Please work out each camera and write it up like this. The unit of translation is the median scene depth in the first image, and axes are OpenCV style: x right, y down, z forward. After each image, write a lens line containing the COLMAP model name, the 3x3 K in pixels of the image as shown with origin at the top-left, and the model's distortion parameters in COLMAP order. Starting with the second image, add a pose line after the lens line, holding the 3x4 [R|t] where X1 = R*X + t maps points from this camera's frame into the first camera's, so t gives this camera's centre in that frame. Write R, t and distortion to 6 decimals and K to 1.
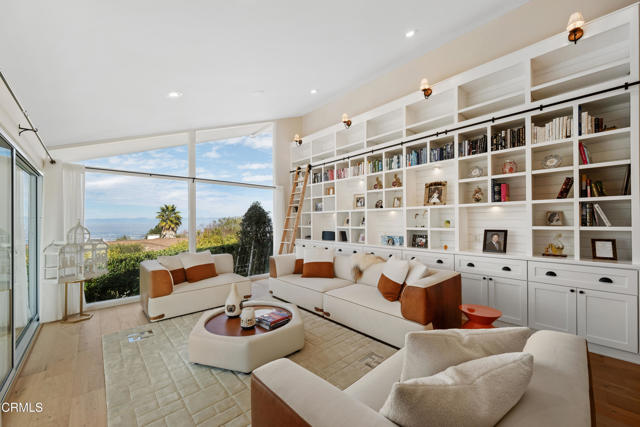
lens RADIAL K [[244.5, 0, 321.0], [0, 244.5, 221.7], [0, 0, 1]] dist [-0.000341, -0.000332]
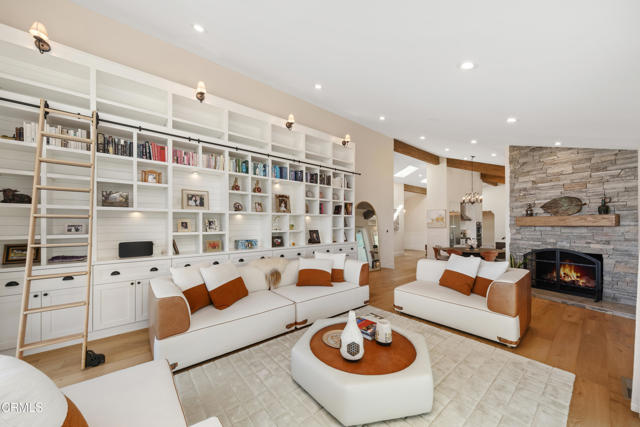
lens RADIAL K [[219.9, 0, 319.3], [0, 219.9, 225.6], [0, 0, 1]] dist [-0.000277, -0.000081]
pose [[0.067806, 0.002553, 0.997695, -0.619001], [0.004422, 0.999986, -0.002860, 0.004579], [-0.997689, 0.004605, 0.067794, 0.664367]]
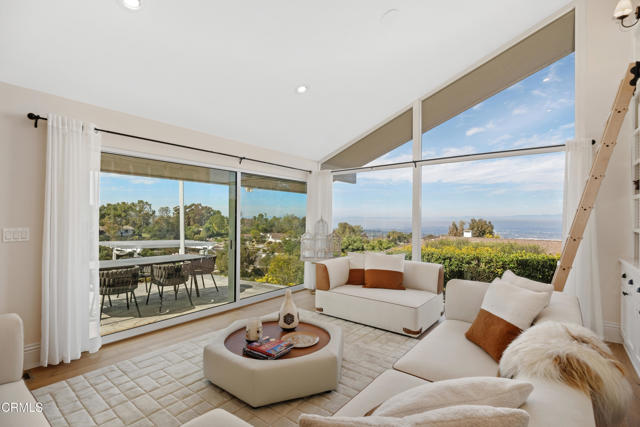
lens RADIAL K [[305.9, 0, 320.9], [0, 305.9, 214.0], [0, 0, 1]] dist [-0.000569, -0.000152]
pose [[0.147238, -0.004039, -0.989093, 0.444937], [-0.006458, 0.999966, -0.005045, -0.001311], [0.989080, 0.007131, 0.147207, 0.611837]]
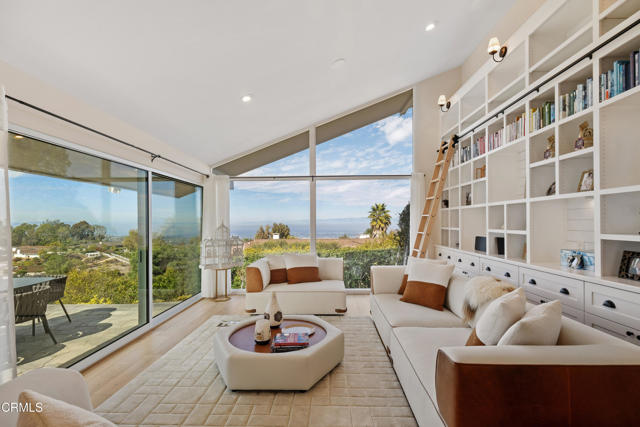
lens RADIAL K [[297.6, 0, 321.6], [0, 297.6, 221.8], [0, 0, 1]] dist [0.000441, -0.000556]
pose [[0.714480, 0.000072, -0.699655, 0.343015], [0.001264, 0.999998, 0.001394, -0.000661], [0.699654, -0.001881, 0.714479, 0.217560]]
